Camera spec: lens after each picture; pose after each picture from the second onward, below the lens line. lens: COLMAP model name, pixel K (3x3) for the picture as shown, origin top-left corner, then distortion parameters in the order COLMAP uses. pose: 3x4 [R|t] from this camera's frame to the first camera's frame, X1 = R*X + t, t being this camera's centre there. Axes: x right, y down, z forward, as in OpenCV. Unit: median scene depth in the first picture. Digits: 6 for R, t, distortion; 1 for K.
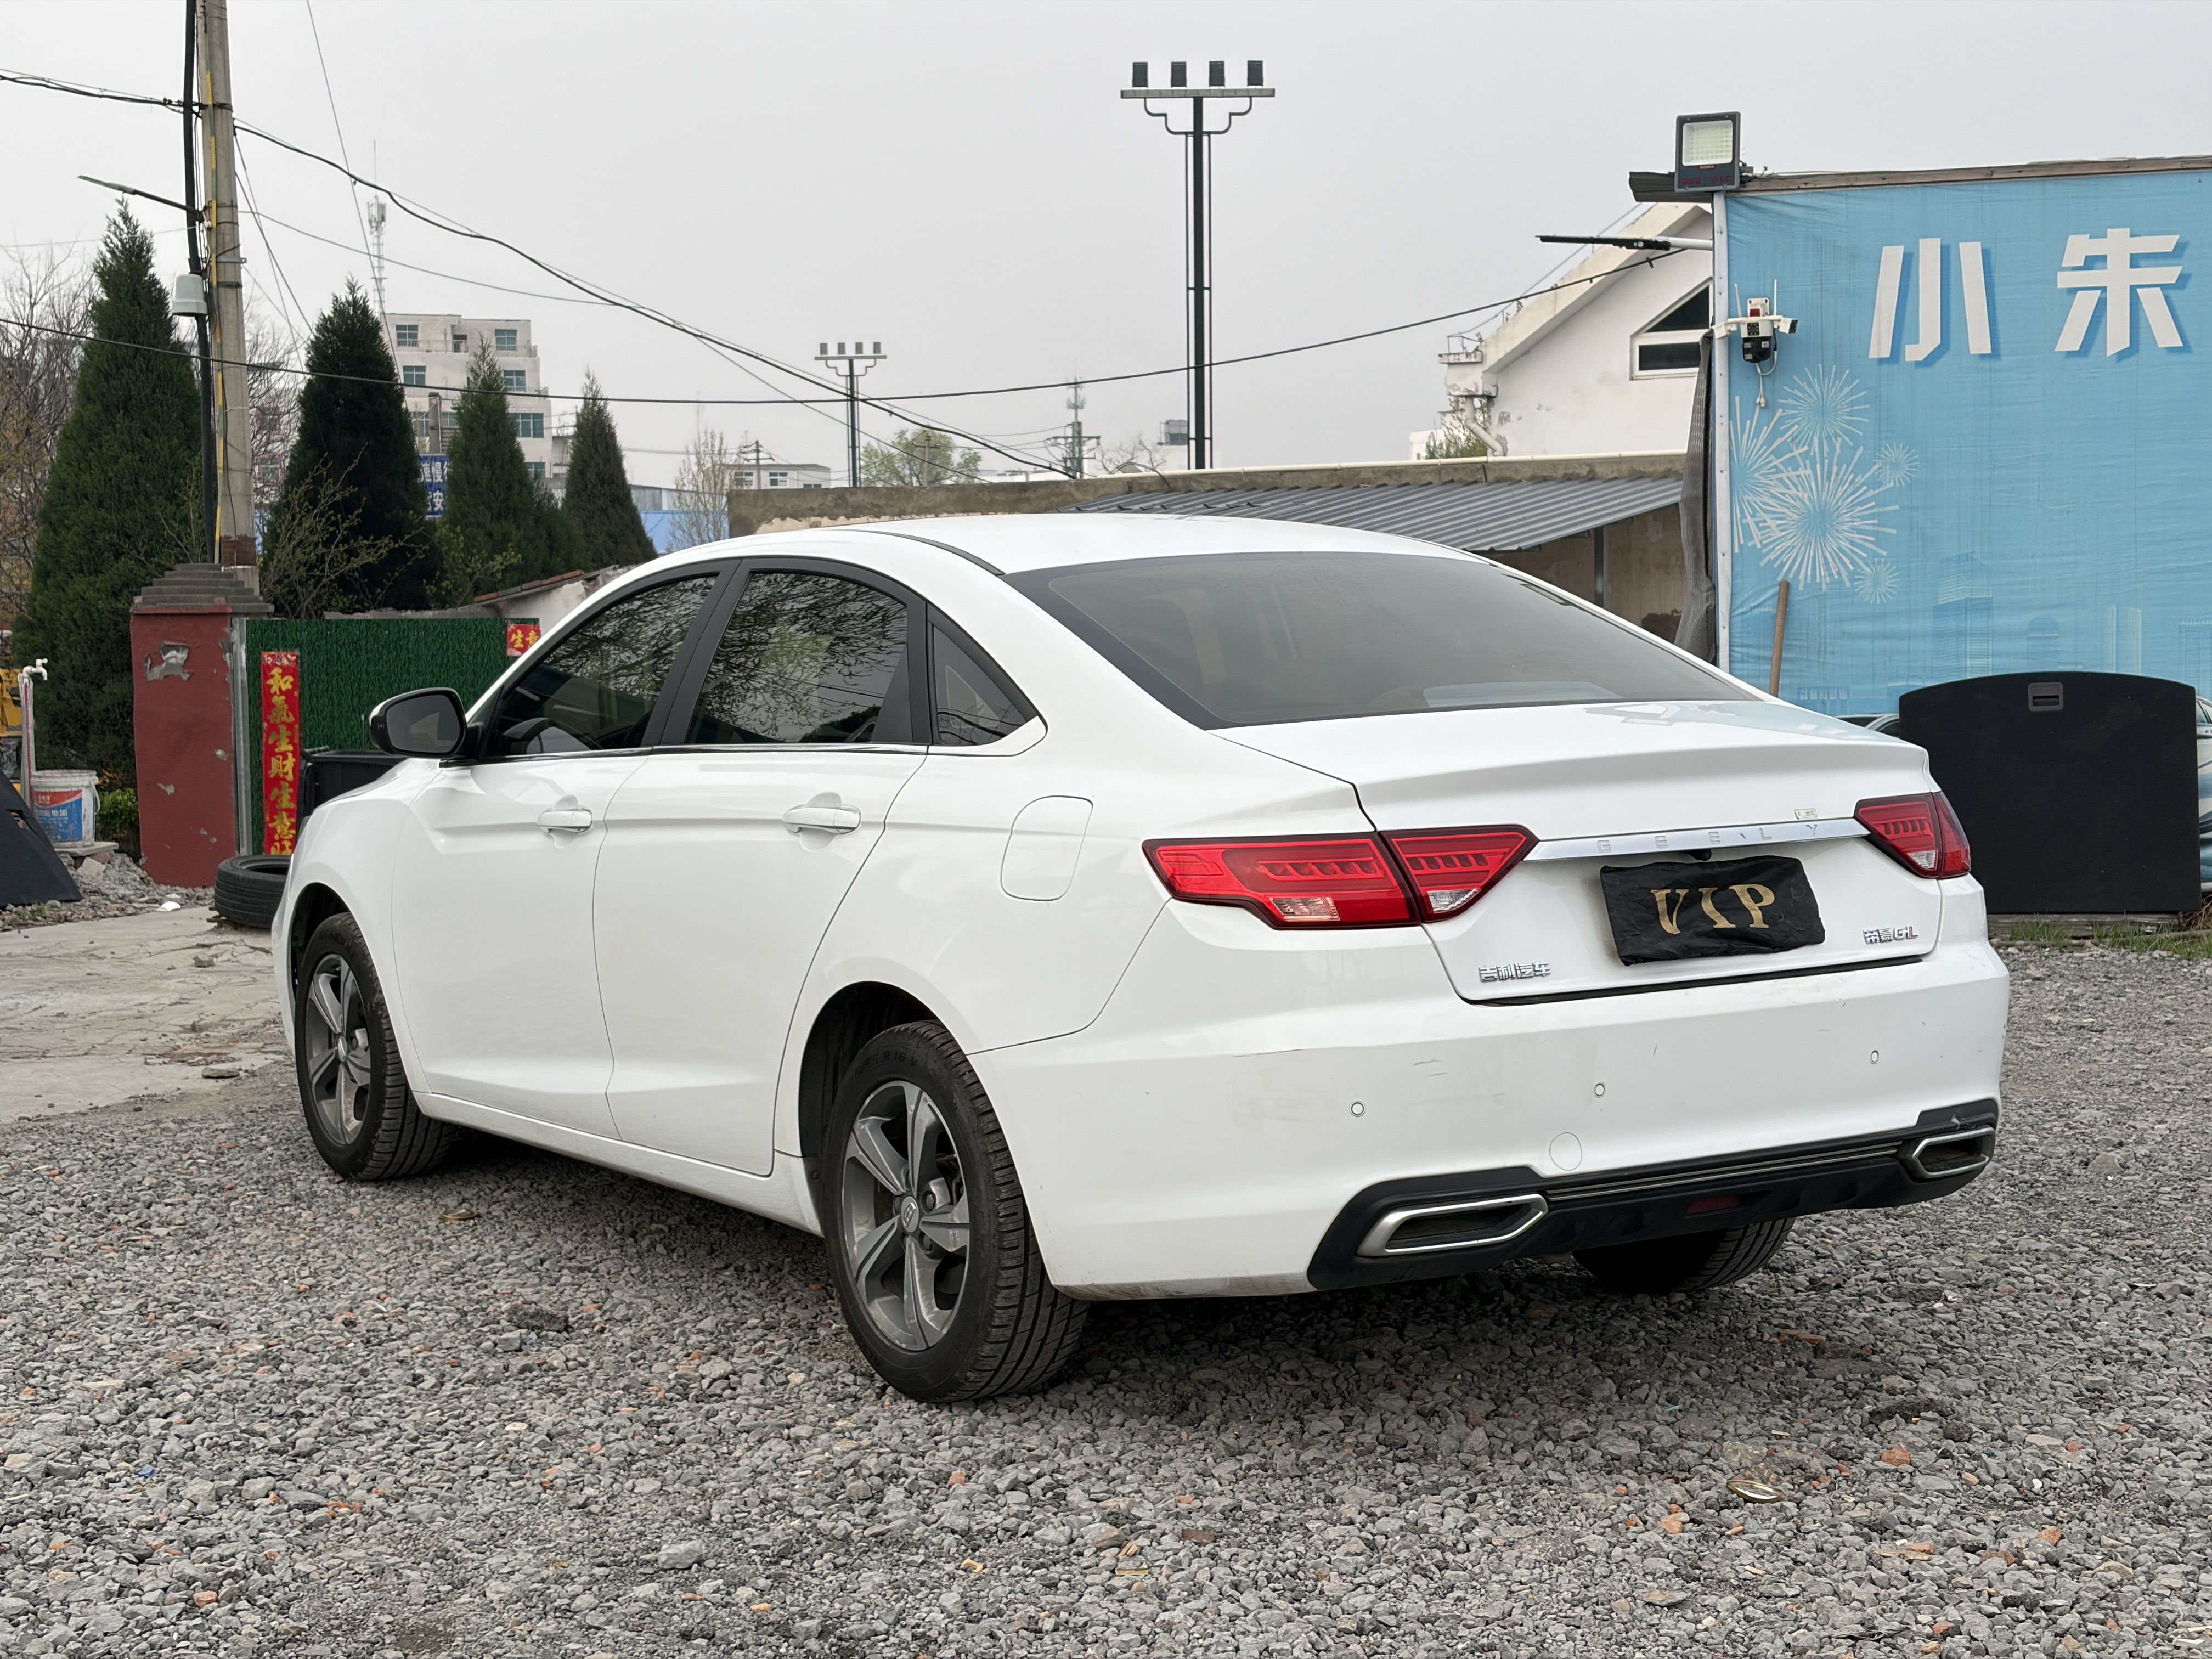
lens RADIAL K [[3338.6, 0, 1106.0], [0, 3338.6, 829.5], [0, 0, 1]] dist [0.137629, -0.017104]
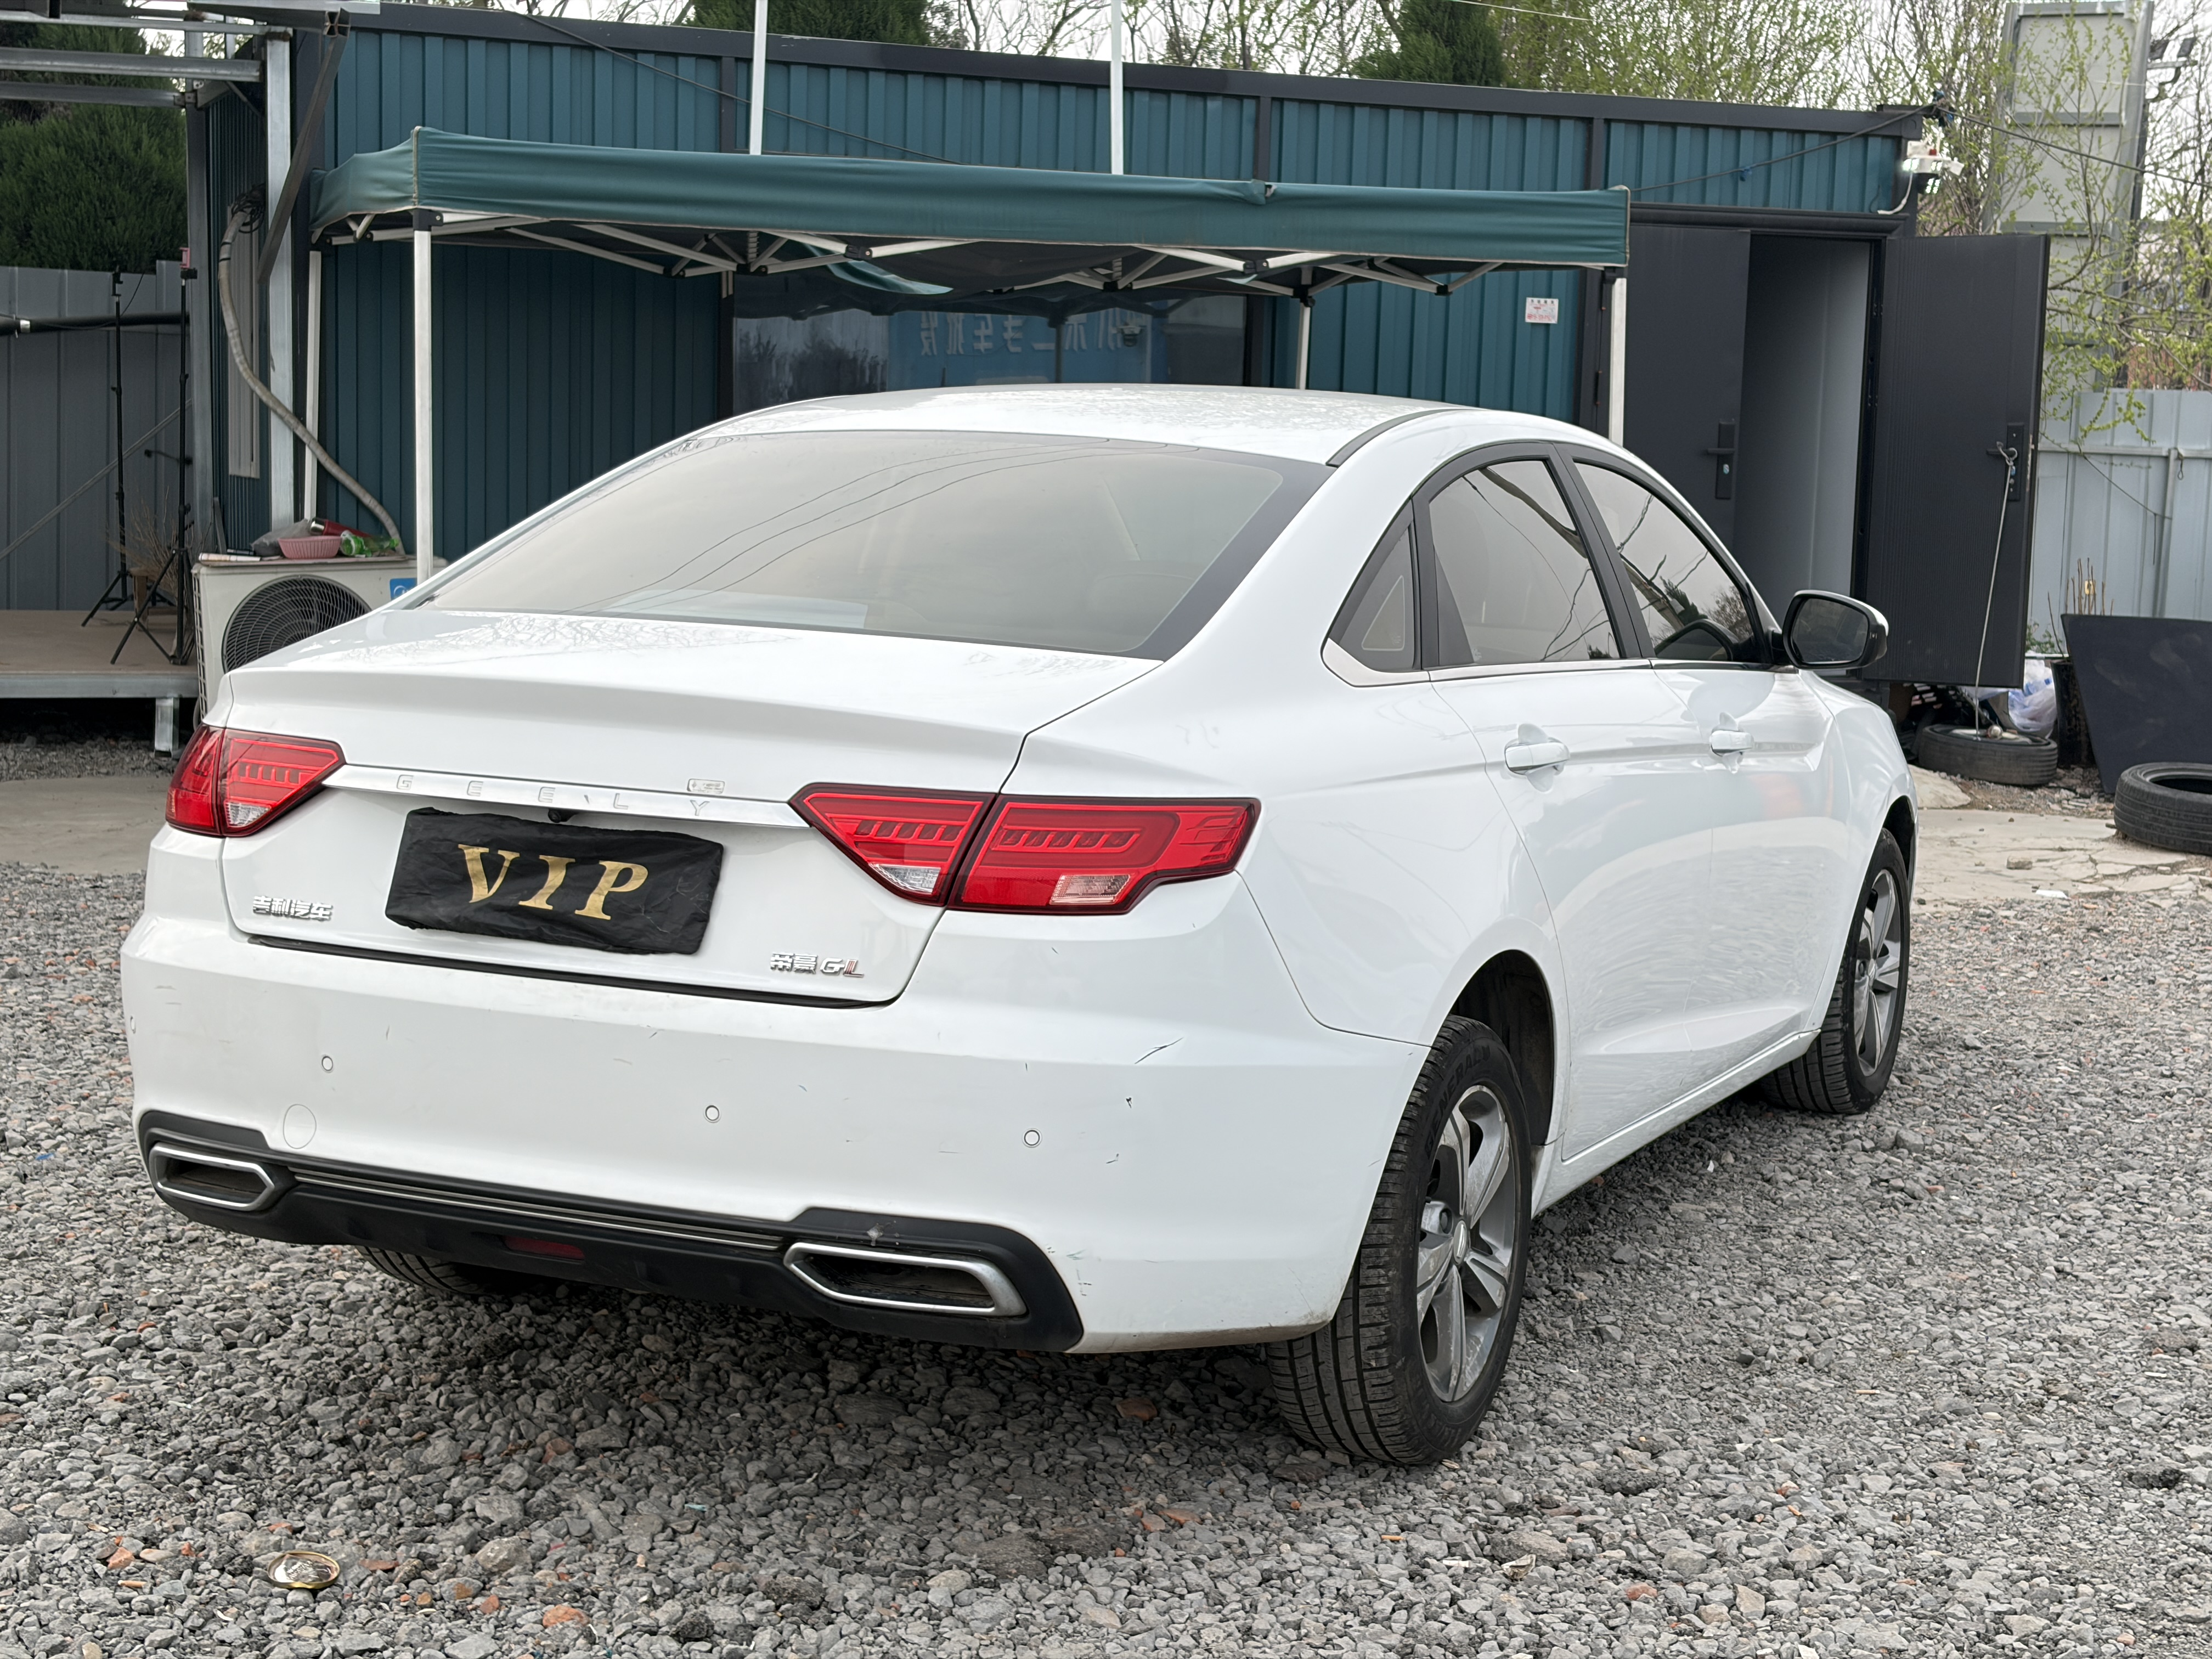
lens RADIAL K [[3338.6, 0, 1106.0], [0, 3338.6, 829.5], [0, 0, 1]] dist [0.137629, -0.017104]
pose [[0.546432, 0.133818, -0.826744, 0.377730], [-0.105899, 0.990269, 0.090293, -0.031151], [0.830782, 0.038213, 0.555285, 0.275068]]
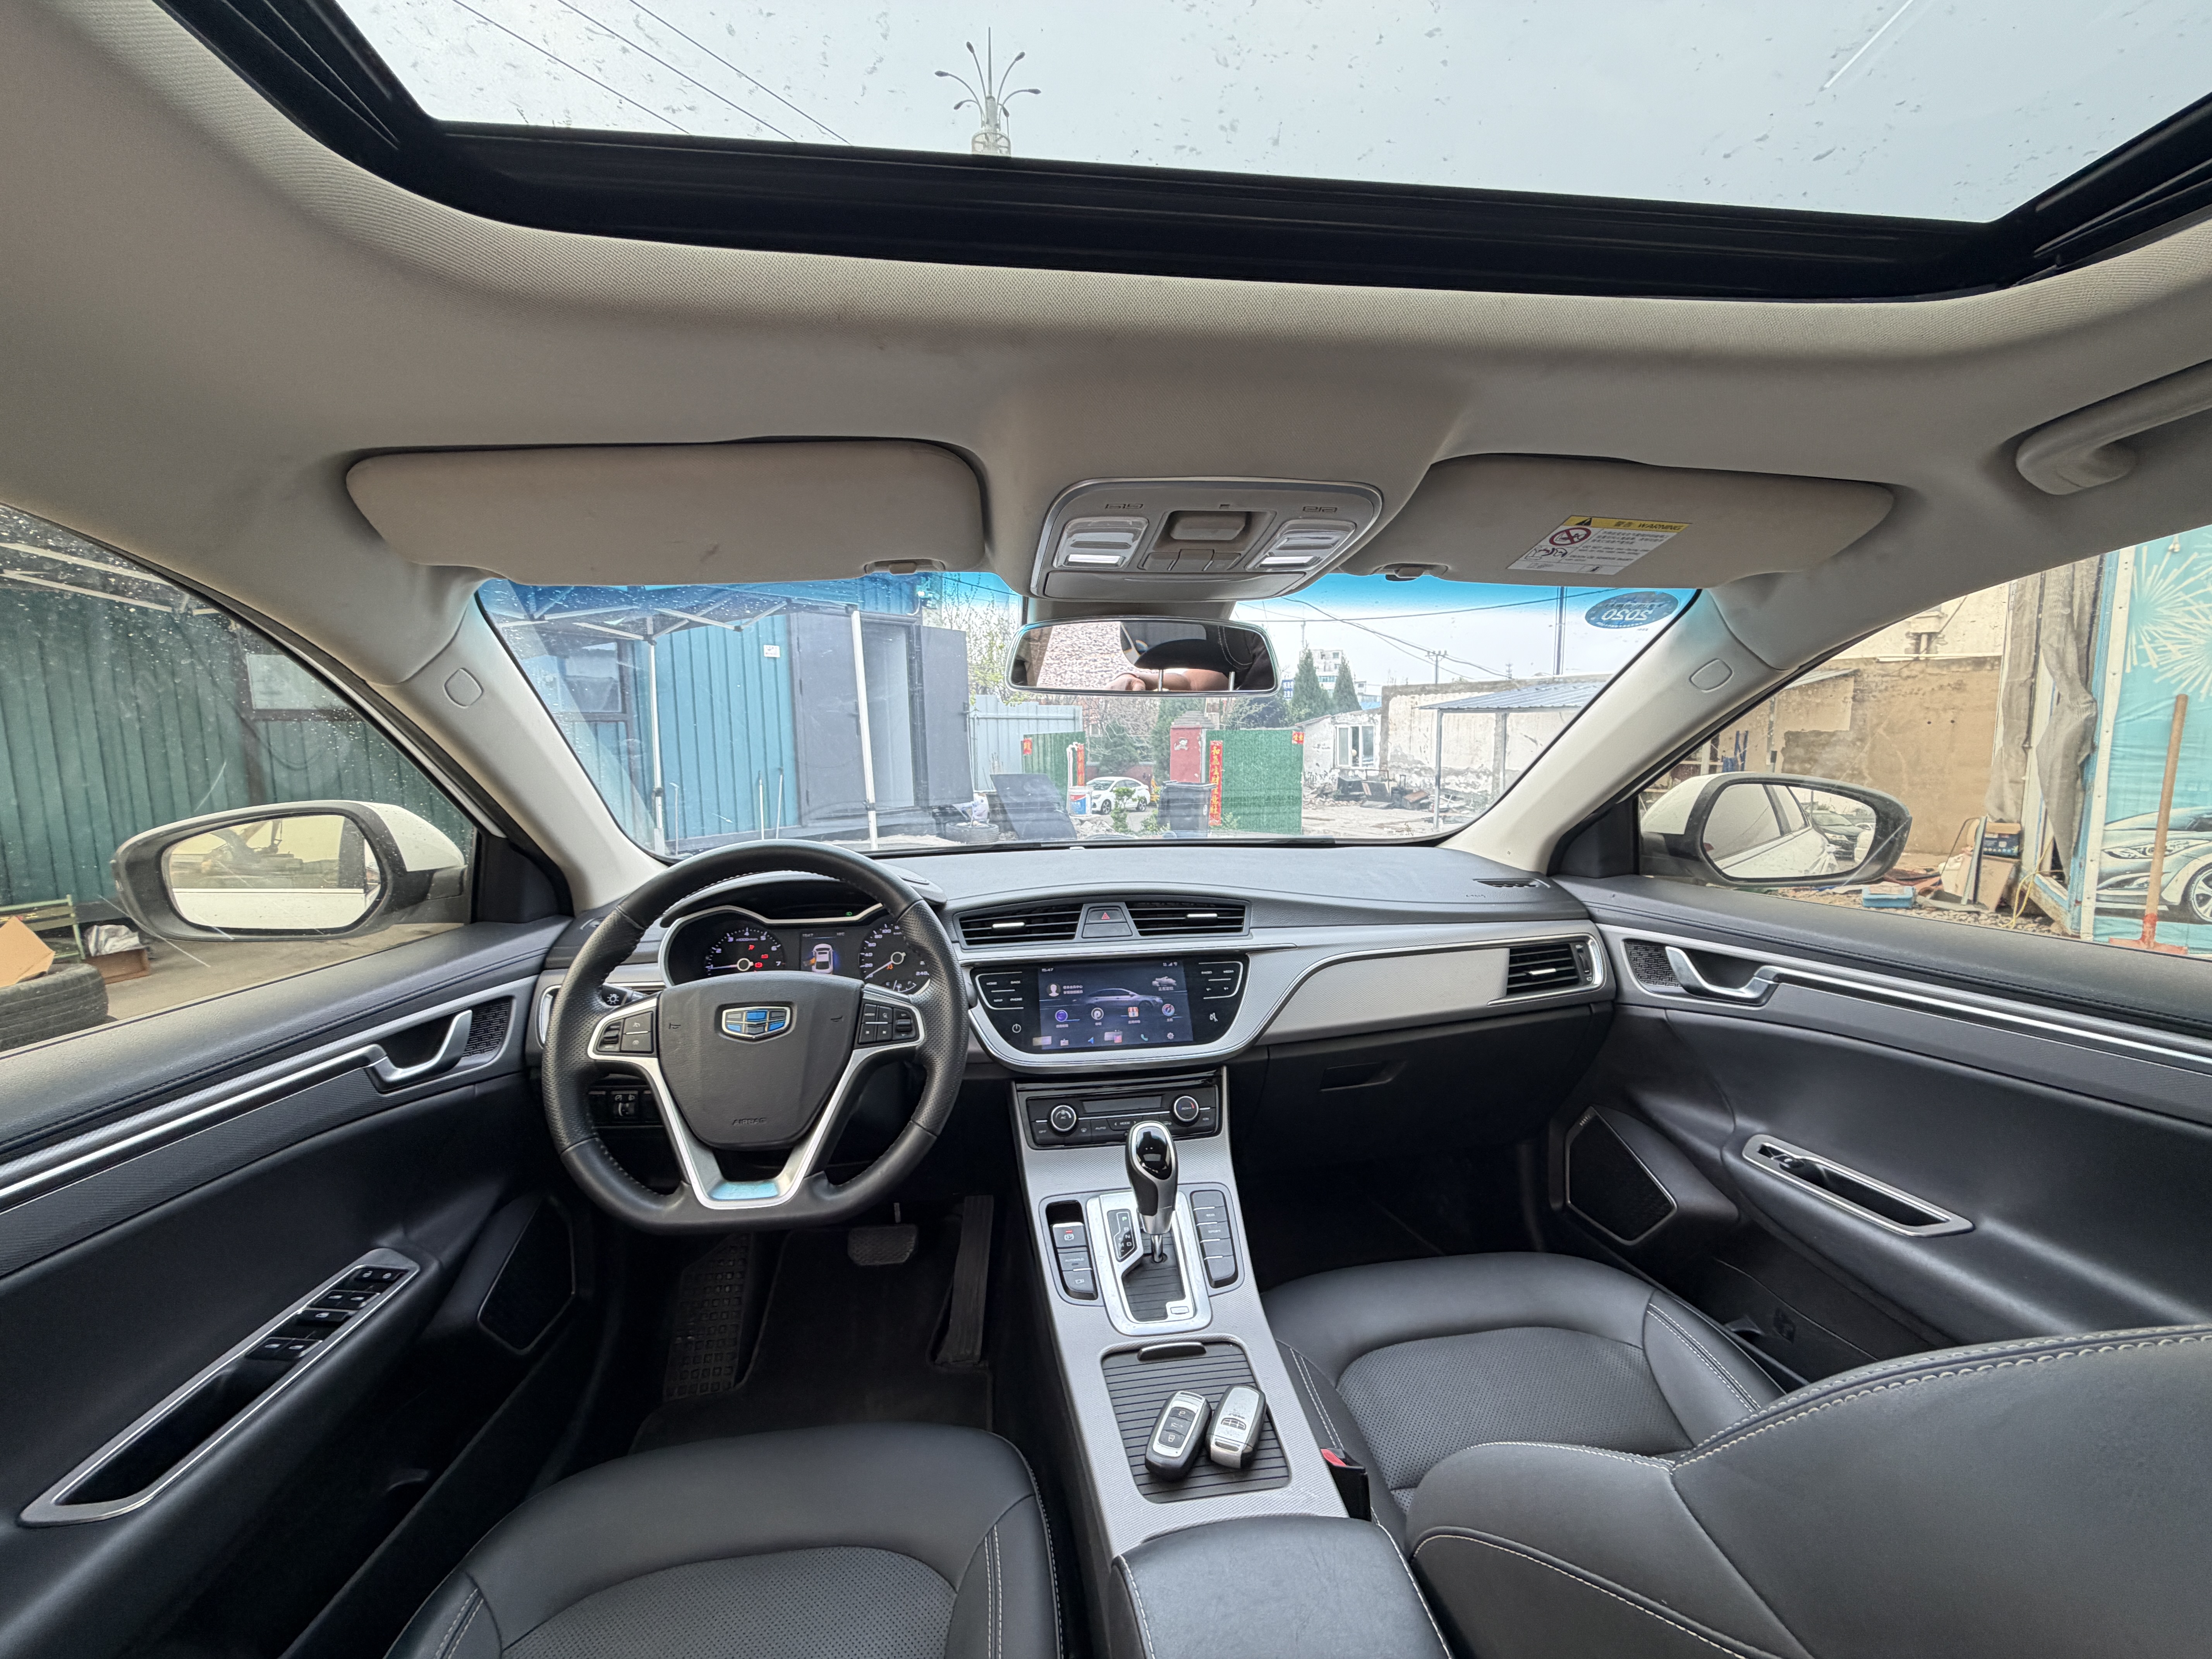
lens RADIAL K [[878.7, 0, 1106.0], [0, 878.7, 829.5], [0, 0, 1]] dist [-0.001276, -0.000060]
pose [[0.911122, 0.048455, -0.409278, -0.025280], [-0.028656, 0.998109, 0.054374, -0.030545], [0.411139, -0.037813, 0.910788, 0.542158]]
